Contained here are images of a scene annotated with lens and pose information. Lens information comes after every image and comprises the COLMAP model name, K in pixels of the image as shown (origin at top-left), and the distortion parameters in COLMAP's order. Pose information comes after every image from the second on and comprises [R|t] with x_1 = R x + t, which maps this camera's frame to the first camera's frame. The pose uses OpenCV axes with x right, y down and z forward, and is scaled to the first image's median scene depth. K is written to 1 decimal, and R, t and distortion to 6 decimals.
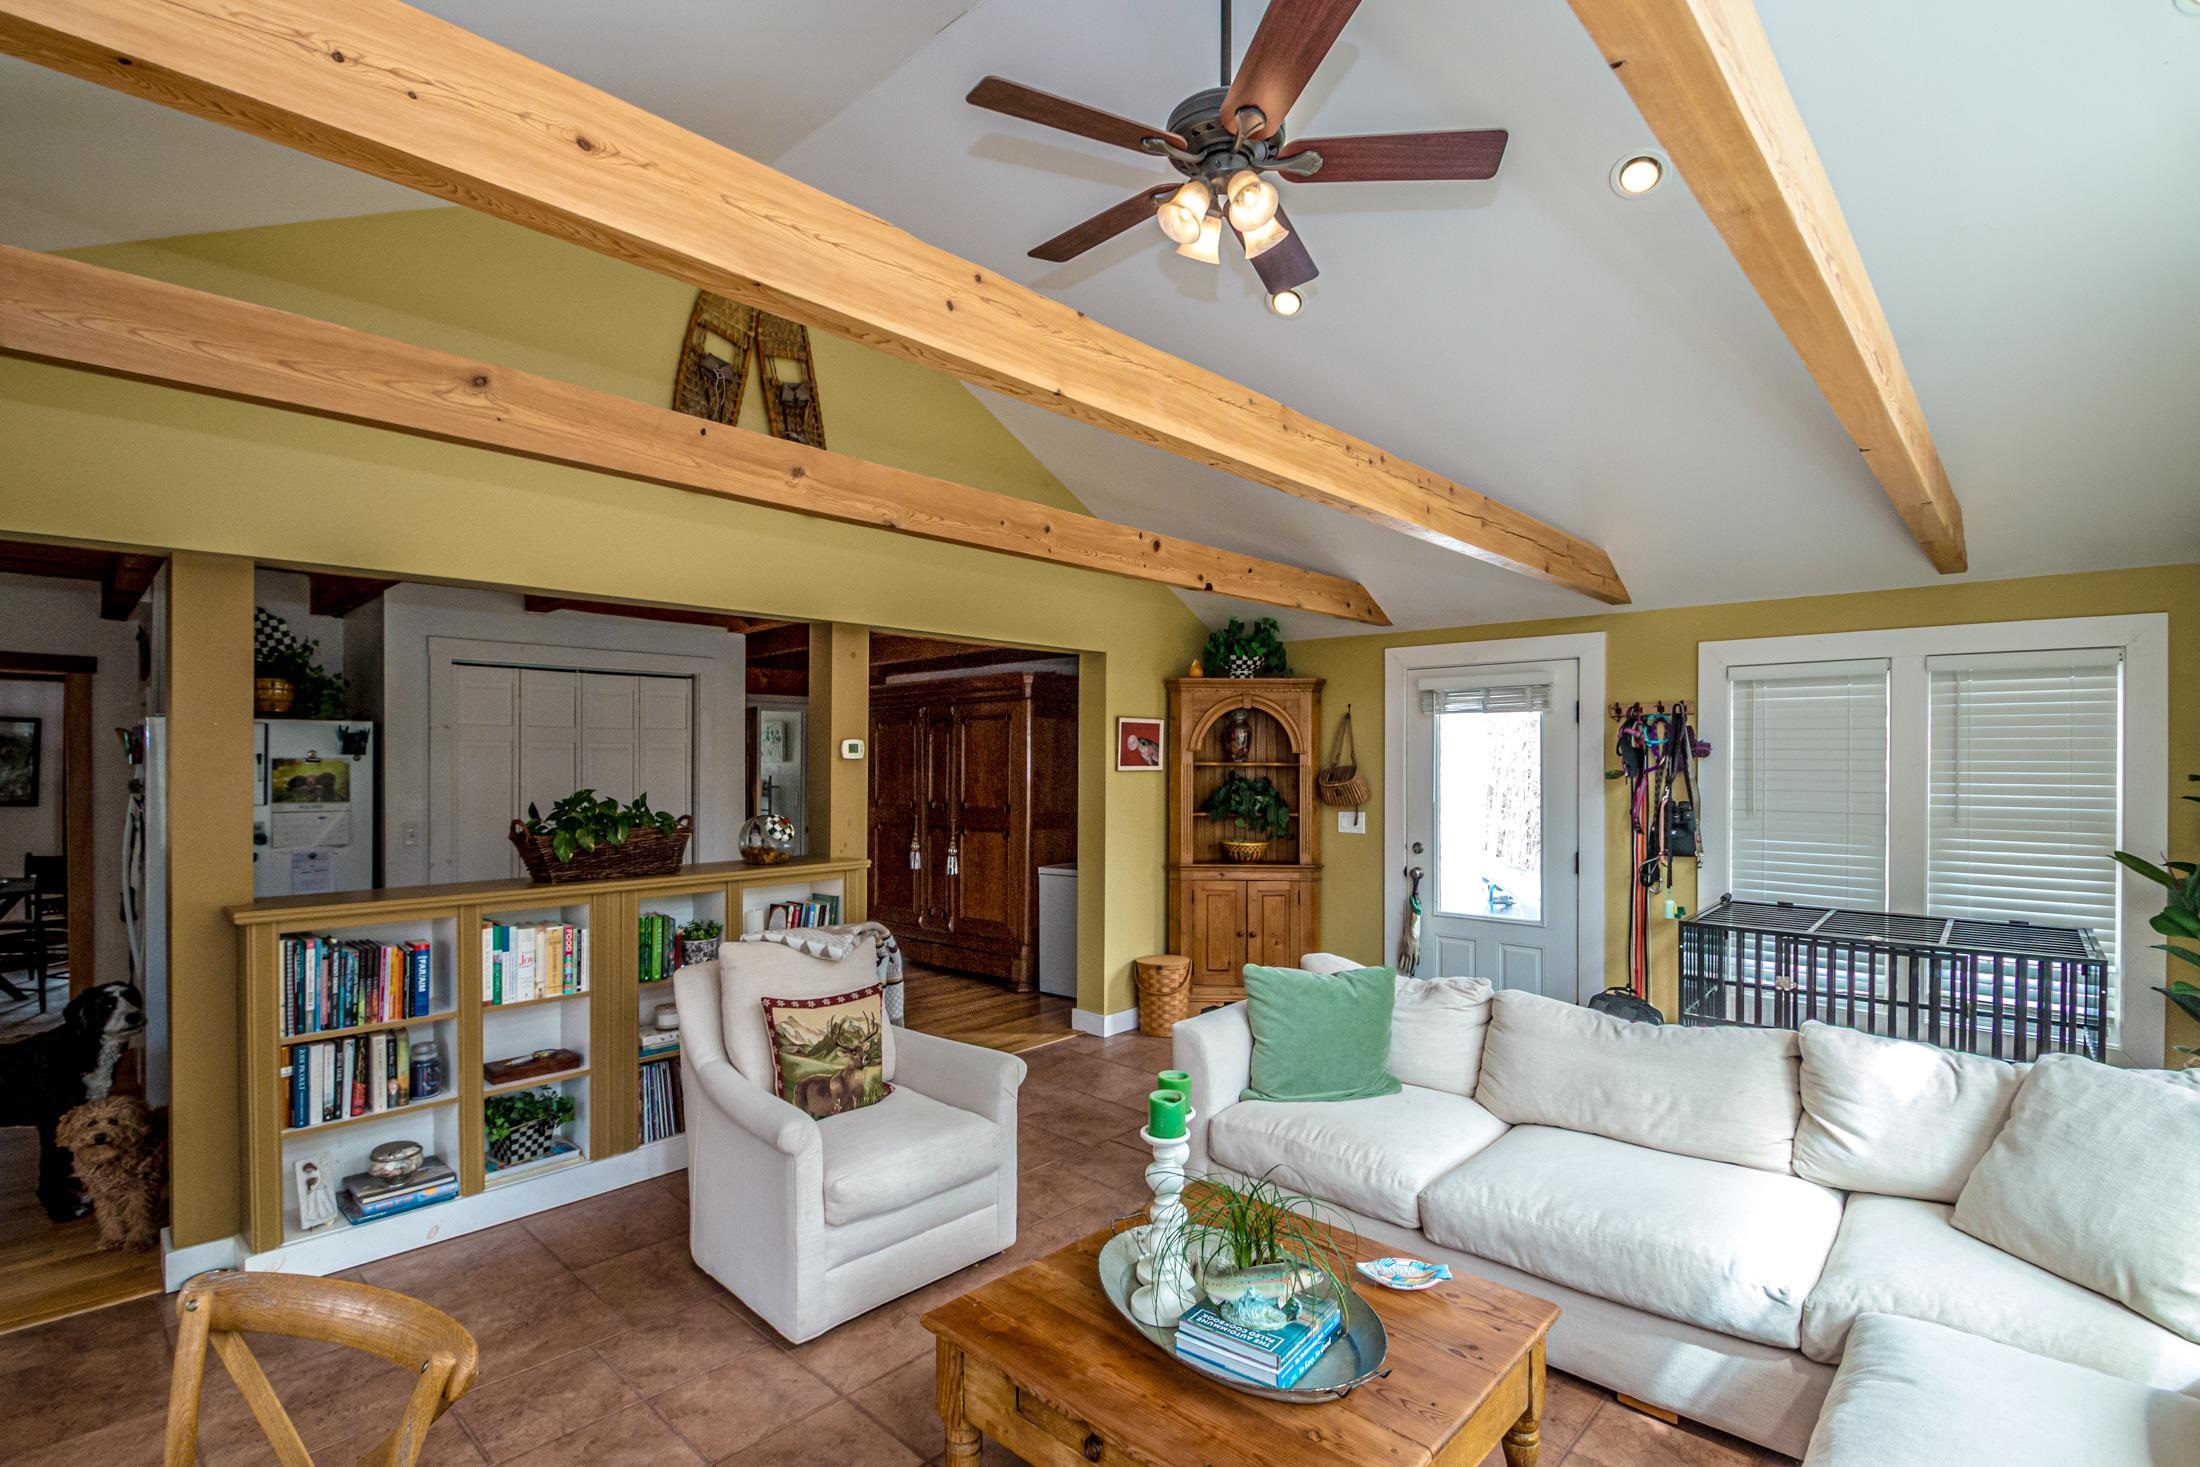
lens RADIAL K [[1084.1, 0, 1099.8], [0, 1084.1, 750.6], [0, 0, 1]] dist [0.003484, -0.011261]
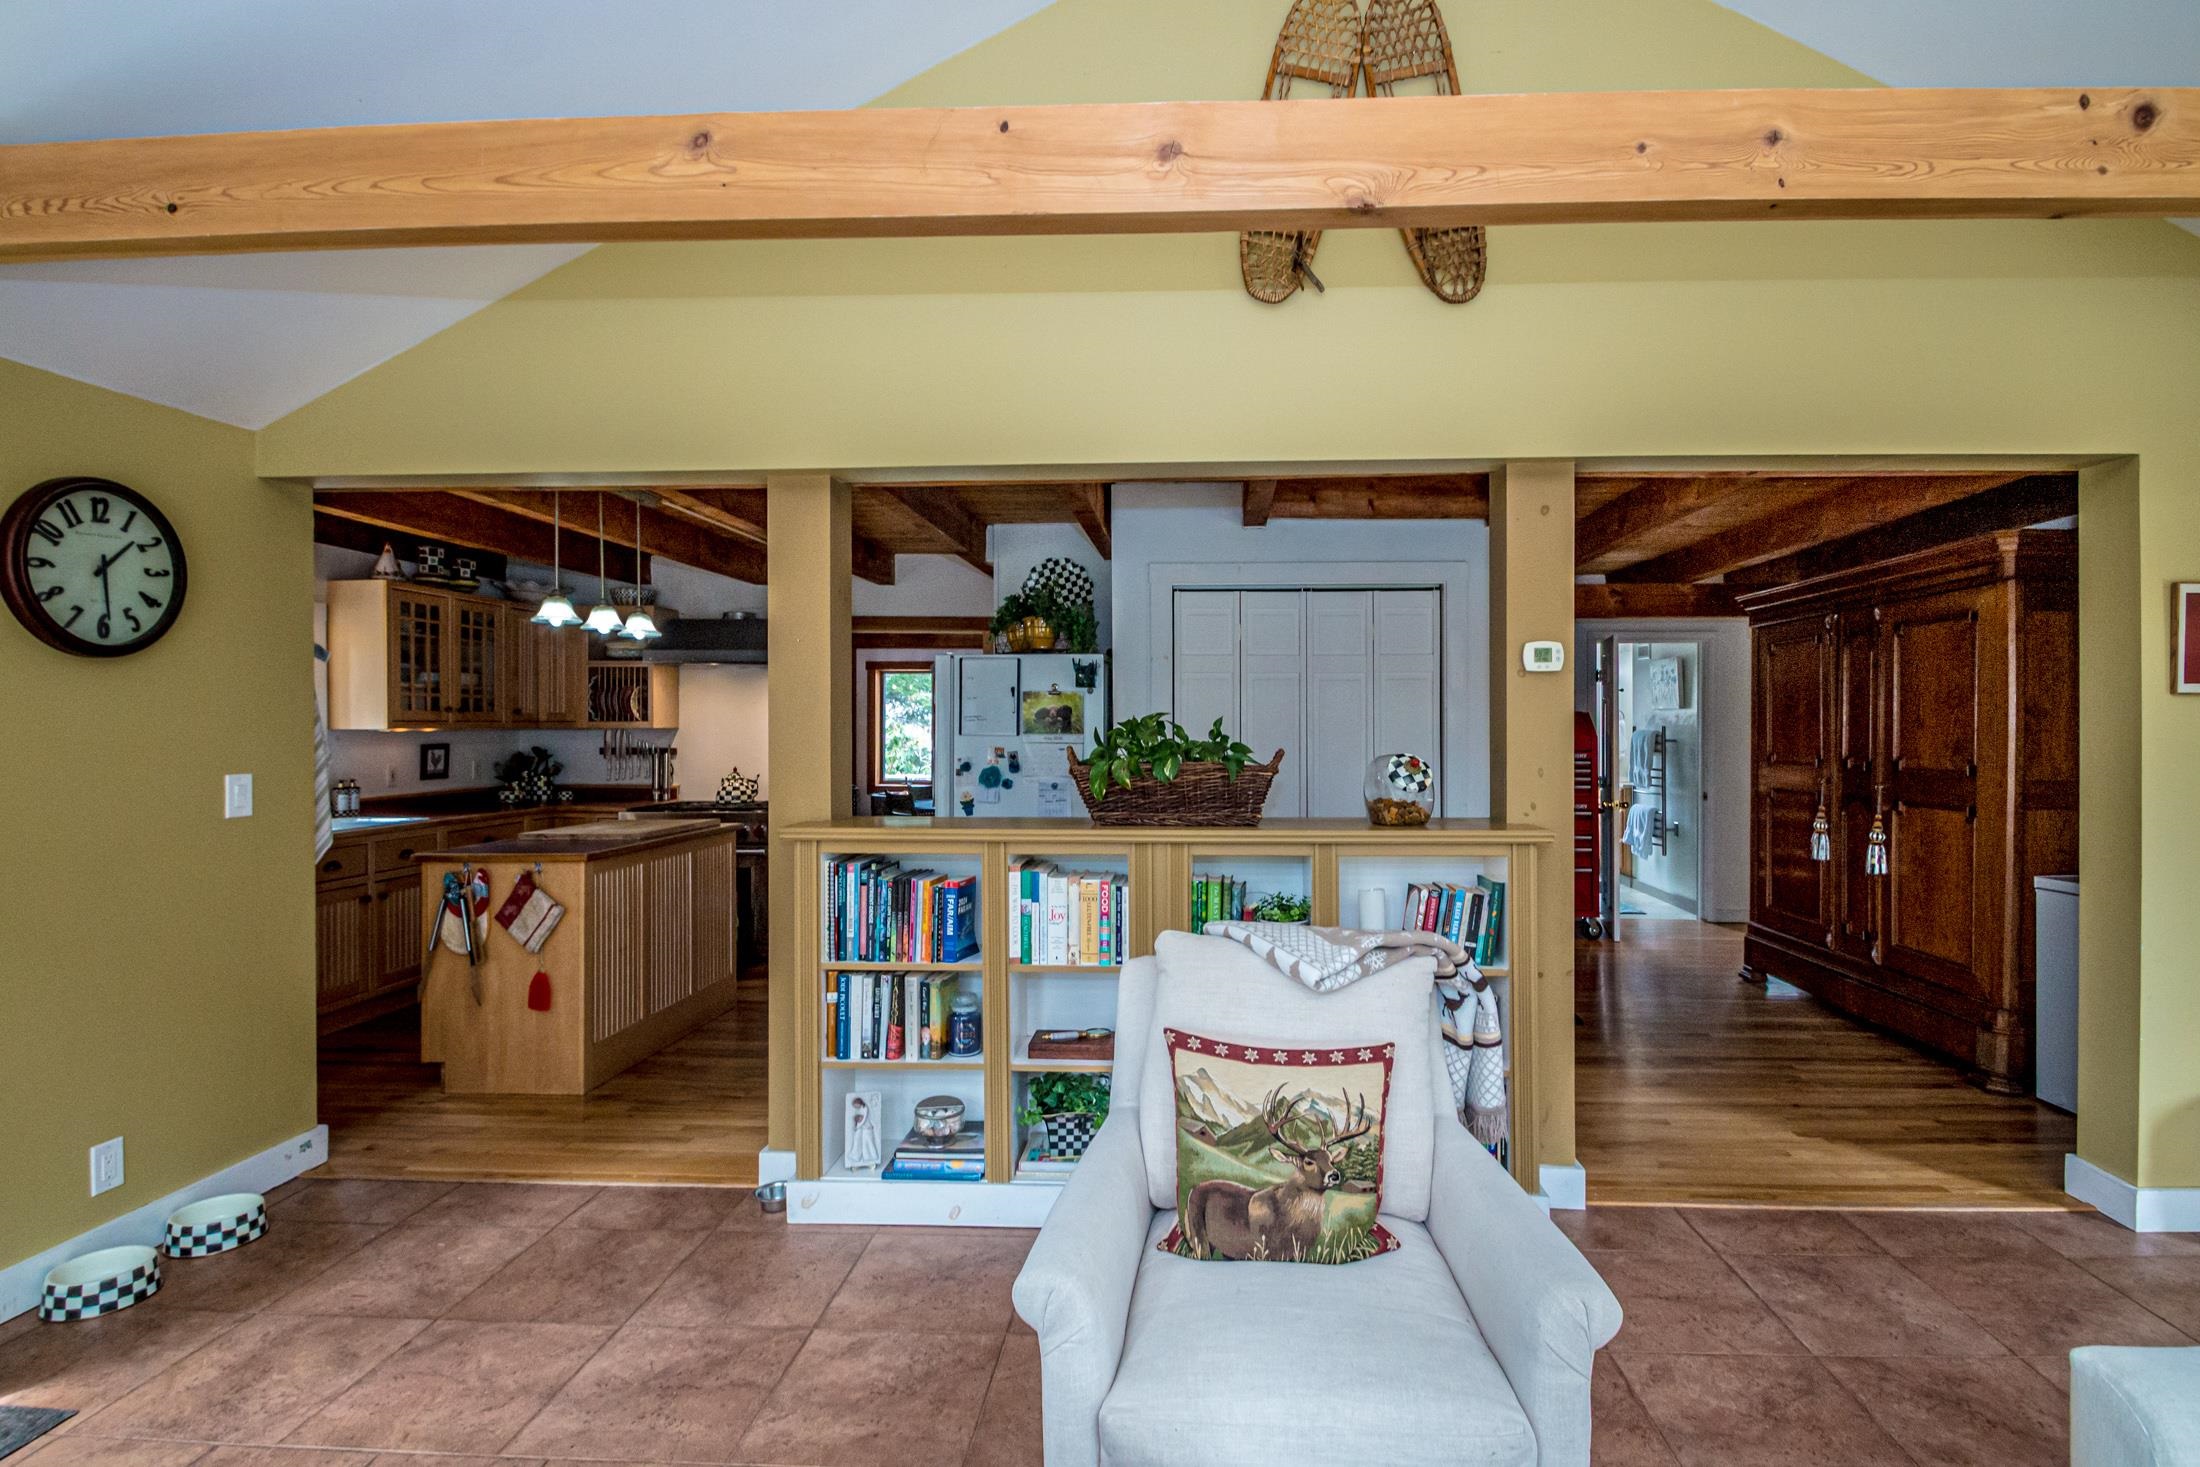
lens RADIAL K [[1084.1, 0, 1101.3], [0, 1084.1, 713.3], [0, 0, 1]] dist [0.003484, -0.011261]
pose [[0.635292, -0.005988, -0.772249, 0.132447], [0.003872, 0.999982, -0.004569, 0.044939], [0.772263, -0.000087, 0.635304, 0.519241]]
